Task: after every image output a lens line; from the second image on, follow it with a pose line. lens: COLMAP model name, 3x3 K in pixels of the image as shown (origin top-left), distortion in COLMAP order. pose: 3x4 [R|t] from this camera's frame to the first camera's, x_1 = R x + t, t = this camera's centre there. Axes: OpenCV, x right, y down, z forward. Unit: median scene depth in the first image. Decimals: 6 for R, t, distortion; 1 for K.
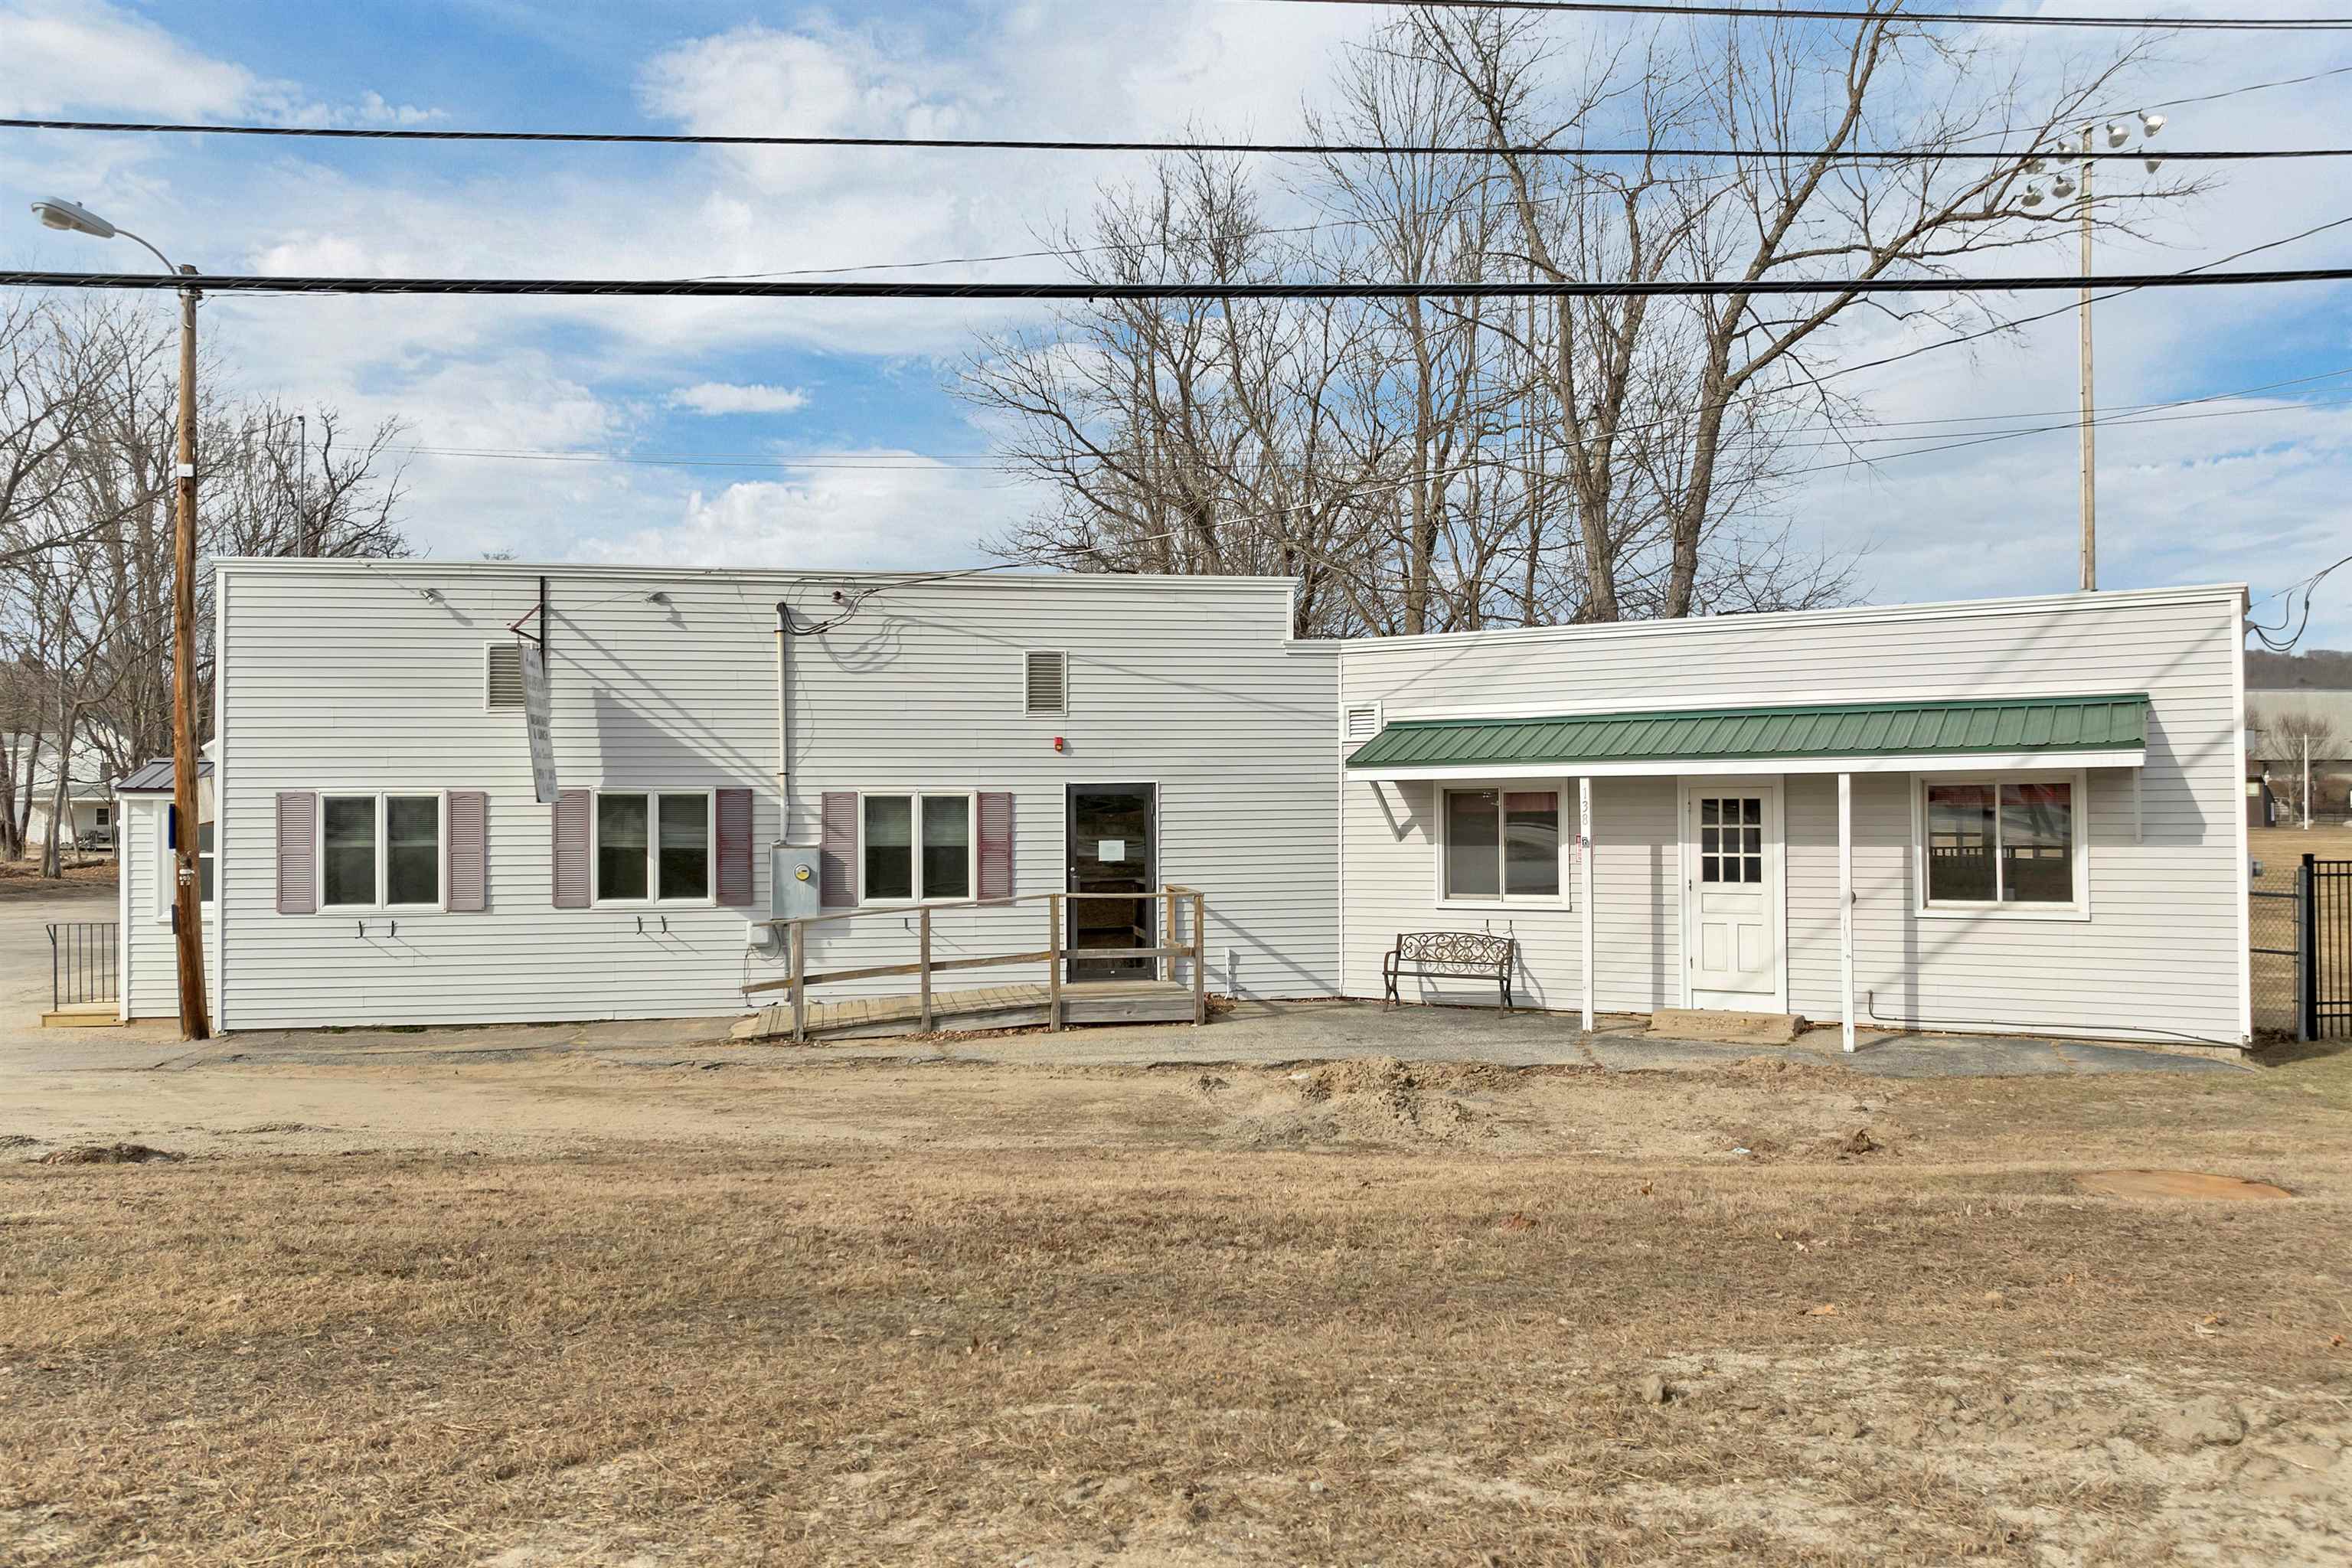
lens RADIAL K [[1734.0, 0, 1206.6], [0, 1734.0, 783.1], [0, 0, 1]] dist [-0.039516, -0.002532]
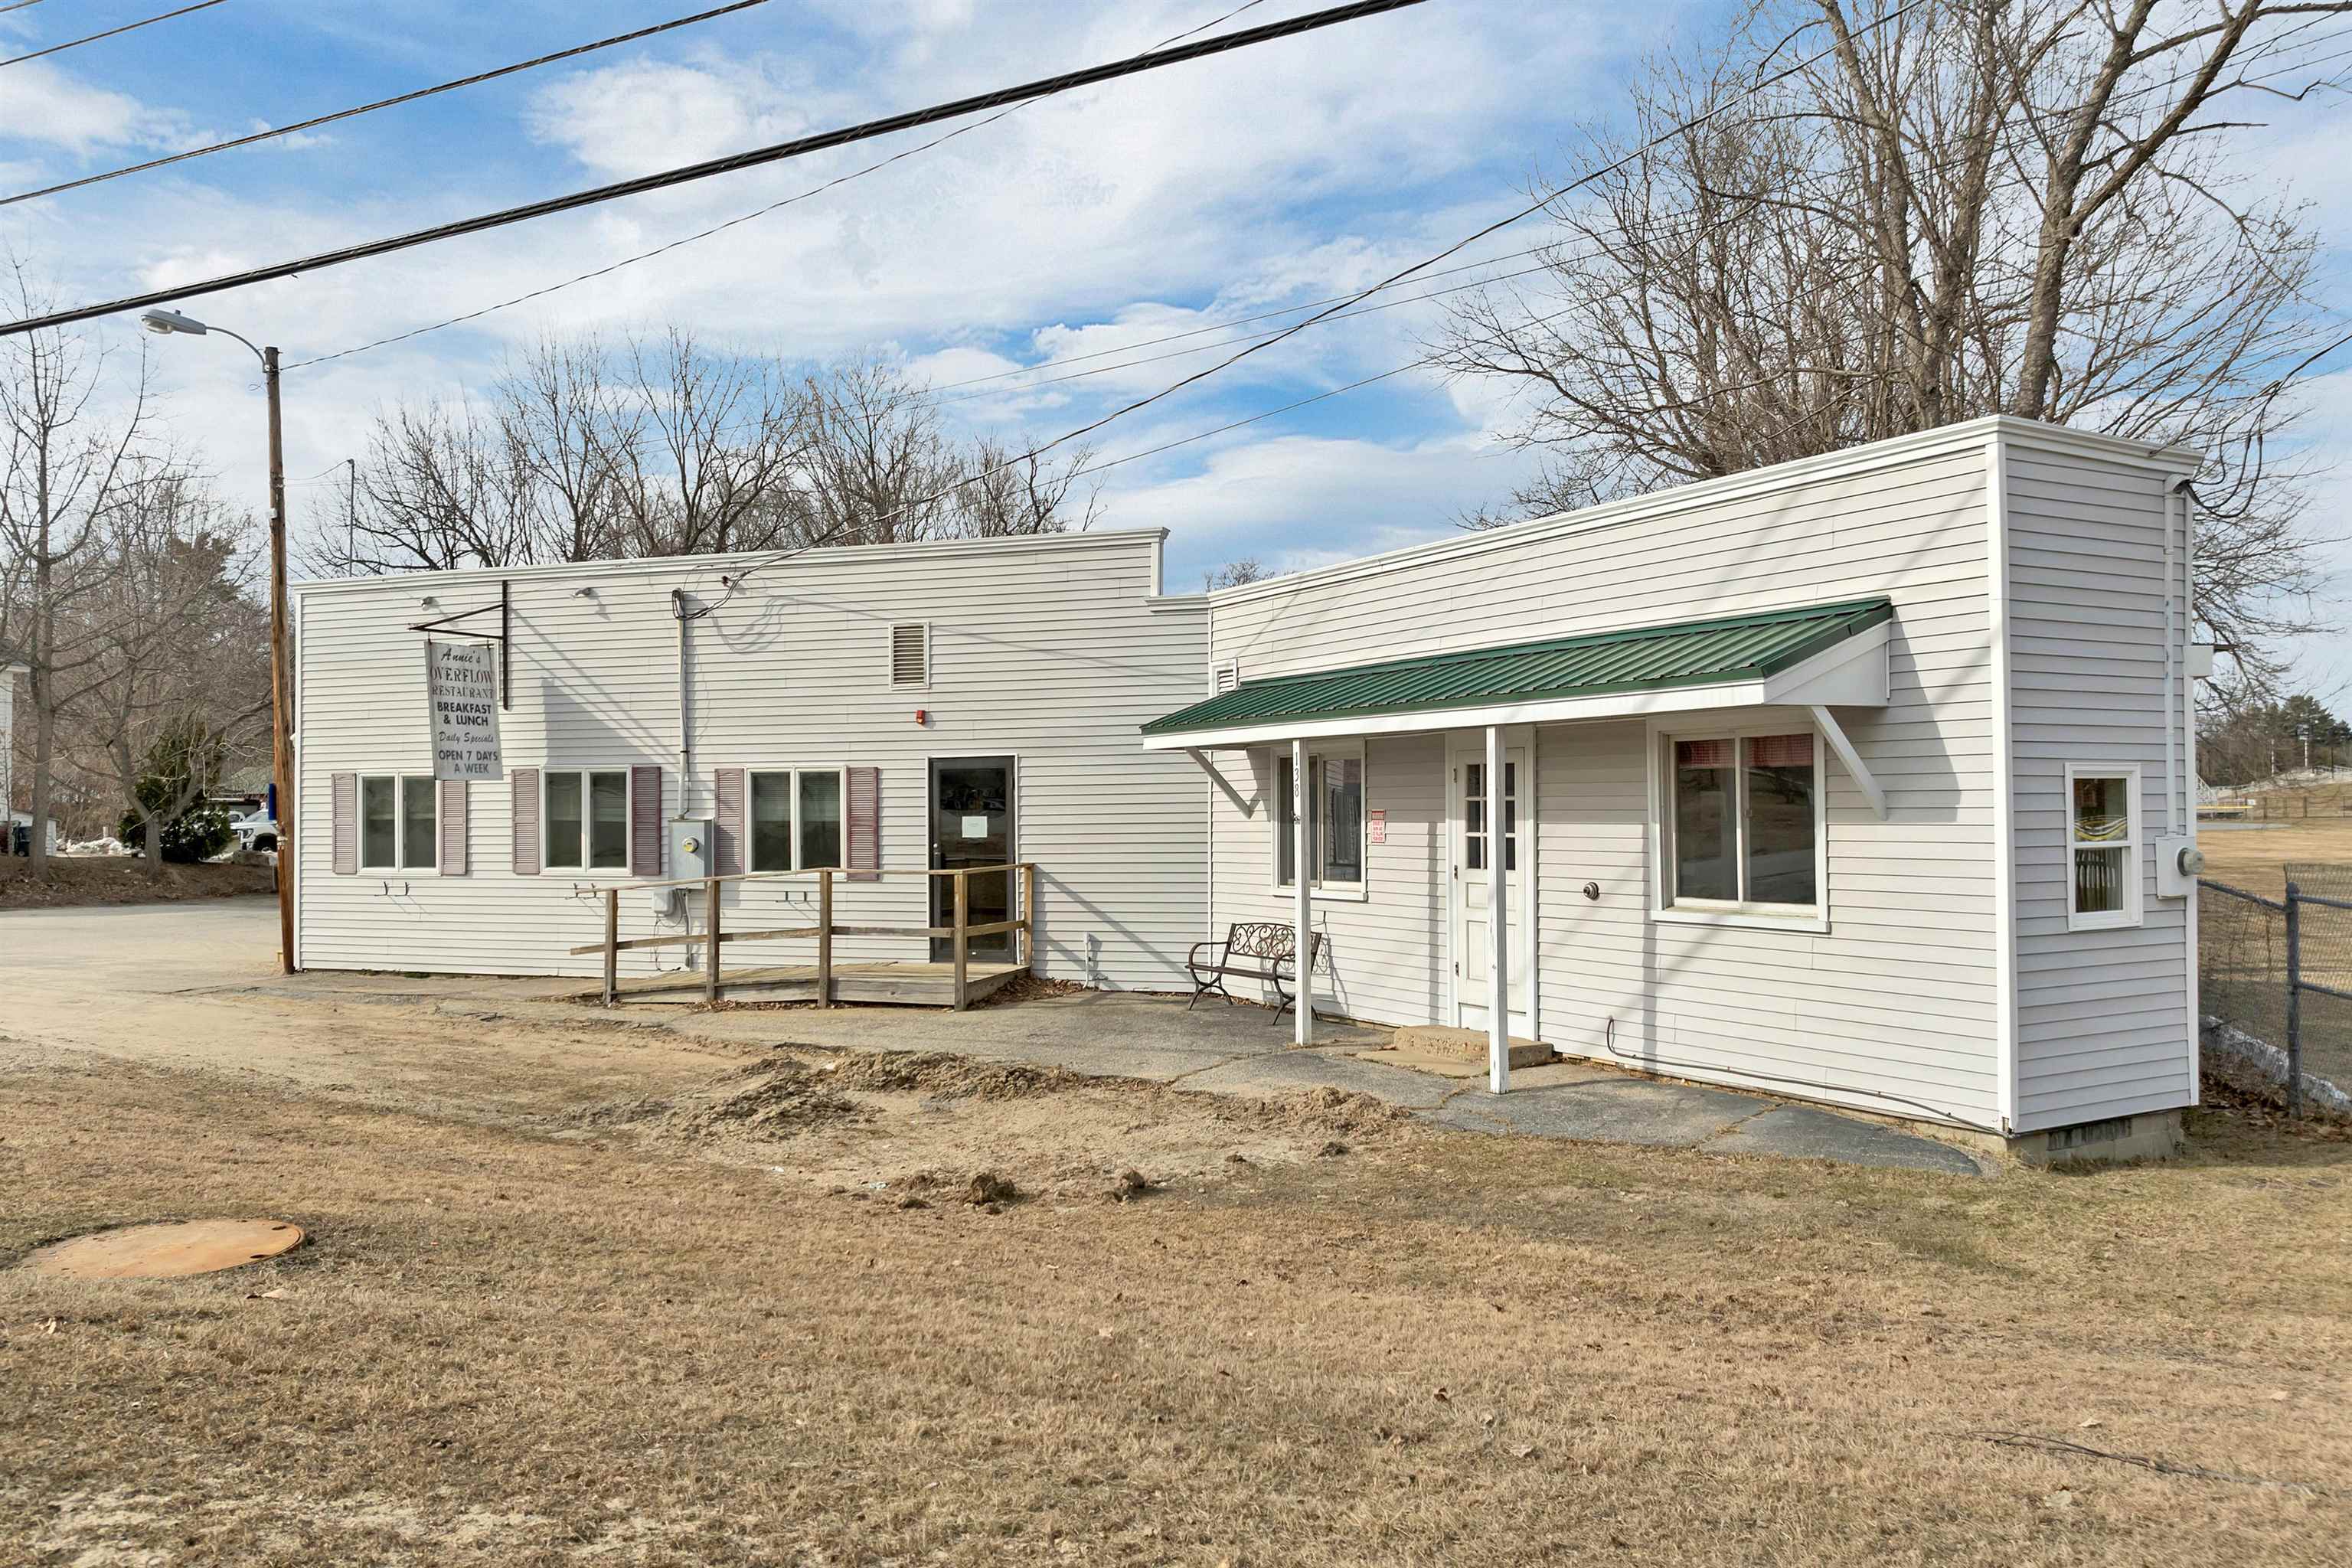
lens RADIAL K [[1734.0, 0, 1206.6], [0, 1734.0, 783.1], [0, 0, 1]] dist [-0.039516, -0.002532]
pose [[0.868850, -0.006978, -0.495026, 0.558810], [0.009622, 0.999950, 0.002793, 0.013960], [0.494982, -0.007190, 0.868873, 0.240620]]
